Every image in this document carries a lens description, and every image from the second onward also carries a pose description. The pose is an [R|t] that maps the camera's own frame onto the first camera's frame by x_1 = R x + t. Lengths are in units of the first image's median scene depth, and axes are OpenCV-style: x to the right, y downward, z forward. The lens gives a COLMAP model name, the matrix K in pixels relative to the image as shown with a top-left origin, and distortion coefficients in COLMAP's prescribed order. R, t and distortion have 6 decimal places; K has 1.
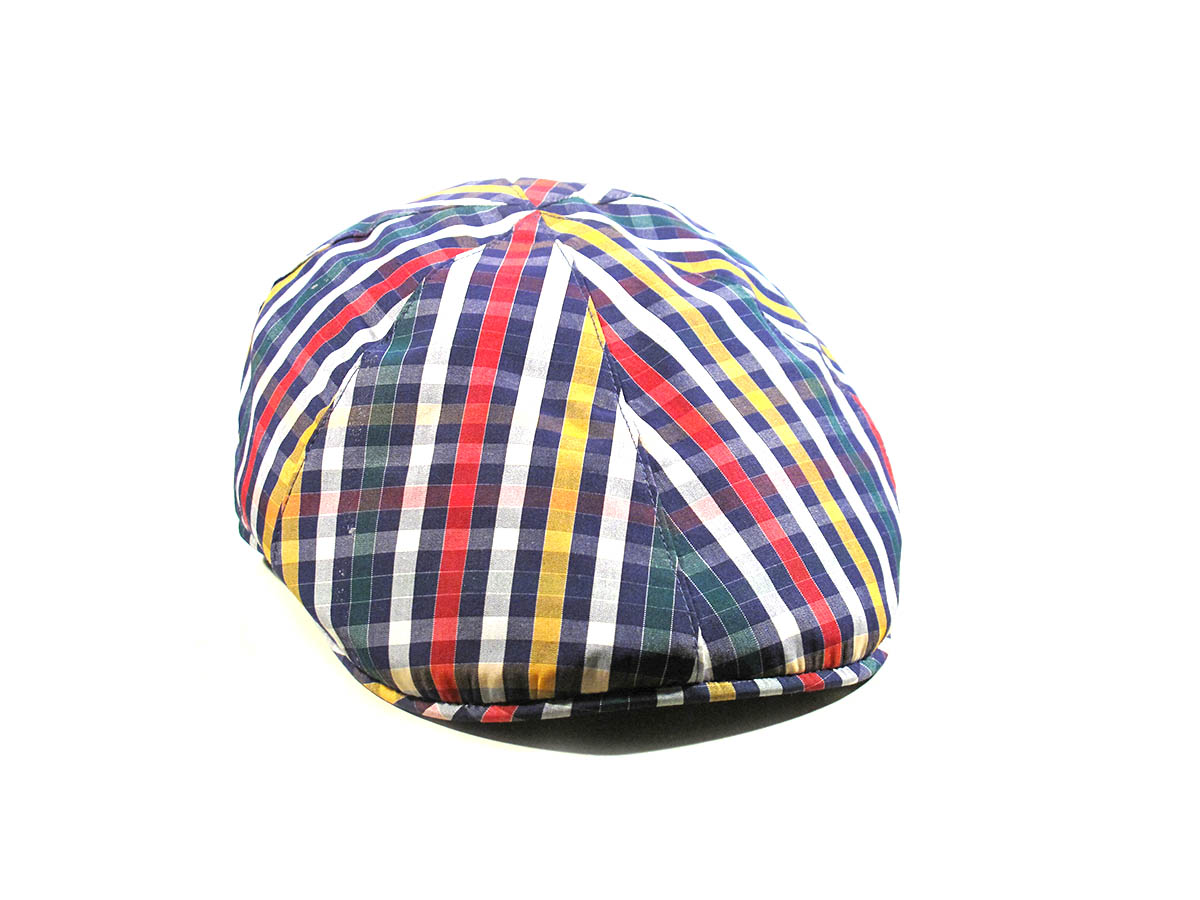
lens RADIAL K [[2185.0, 0, 600.0], [0, 2185.0, 450.0], [0, 0, 1]] dist [-0.017447, -0.051747]
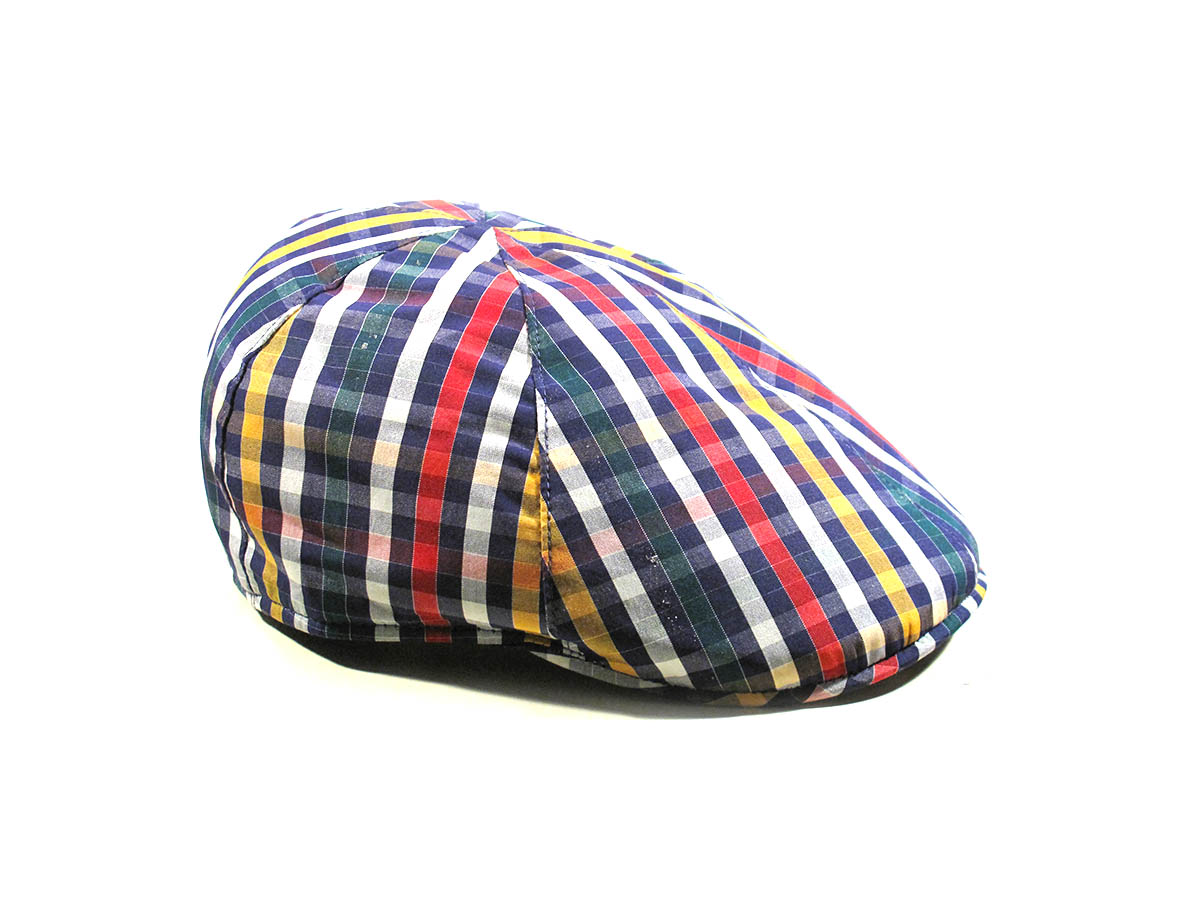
lens RADIAL K [[2185.0, 0, 600.0], [0, 2185.0, 450.0], [0, 0, 1]] dist [-0.017447, -0.051747]
pose [[0.634306, -0.231261, 0.737682, -0.837947], [0.226391, 0.967943, 0.108781, -0.122073], [-0.739191, 0.098004, 0.666327, 0.359100]]
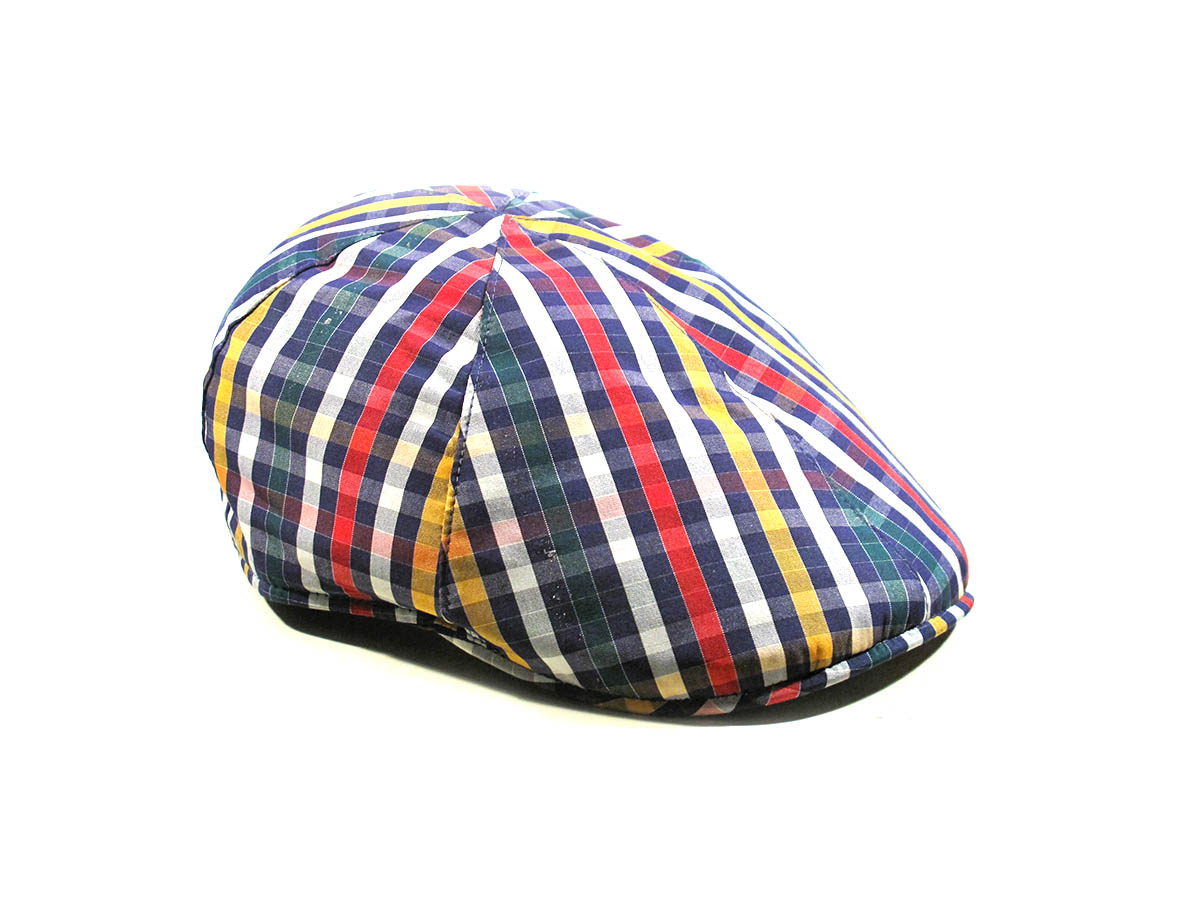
lens RADIAL K [[2185.0, 0, 600.0], [0, 2185.0, 450.0], [0, 0, 1]] dist [-0.017447, -0.051747]
pose [[0.829583, -0.168230, 0.532438, -0.604339], [0.165054, 0.984806, 0.053992, -0.057350], [-0.533431, 0.043091, 0.844745, 0.163910]]
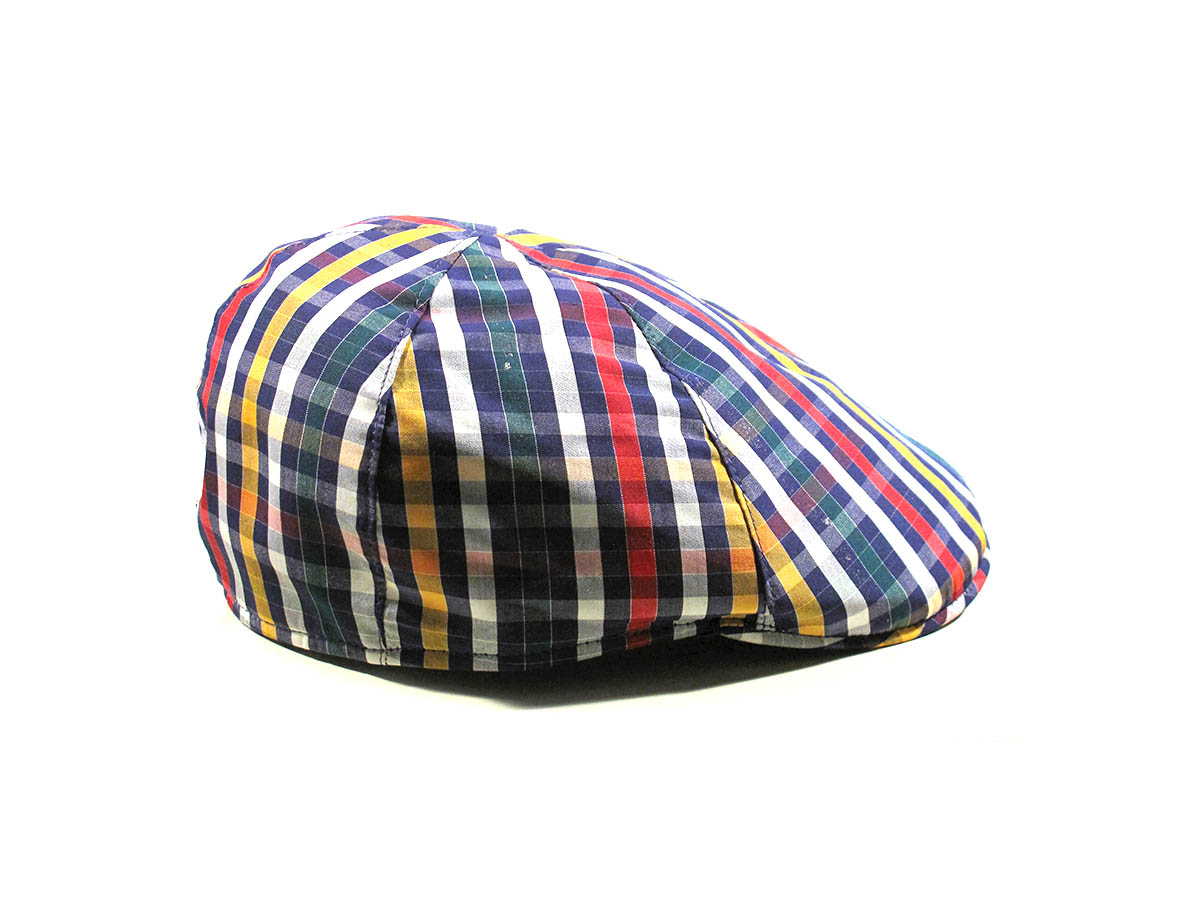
lens RADIAL K [[2185.0, 0, 600.0], [0, 2185.0, 450.0], [0, 0, 1]] dist [-0.017447, -0.051747]
pose [[0.089835, -0.304708, 0.948200, -1.087016], [0.286087, 0.919821, 0.268484, -0.300619], [-0.953983, 0.247148, 0.169805, 0.916161]]
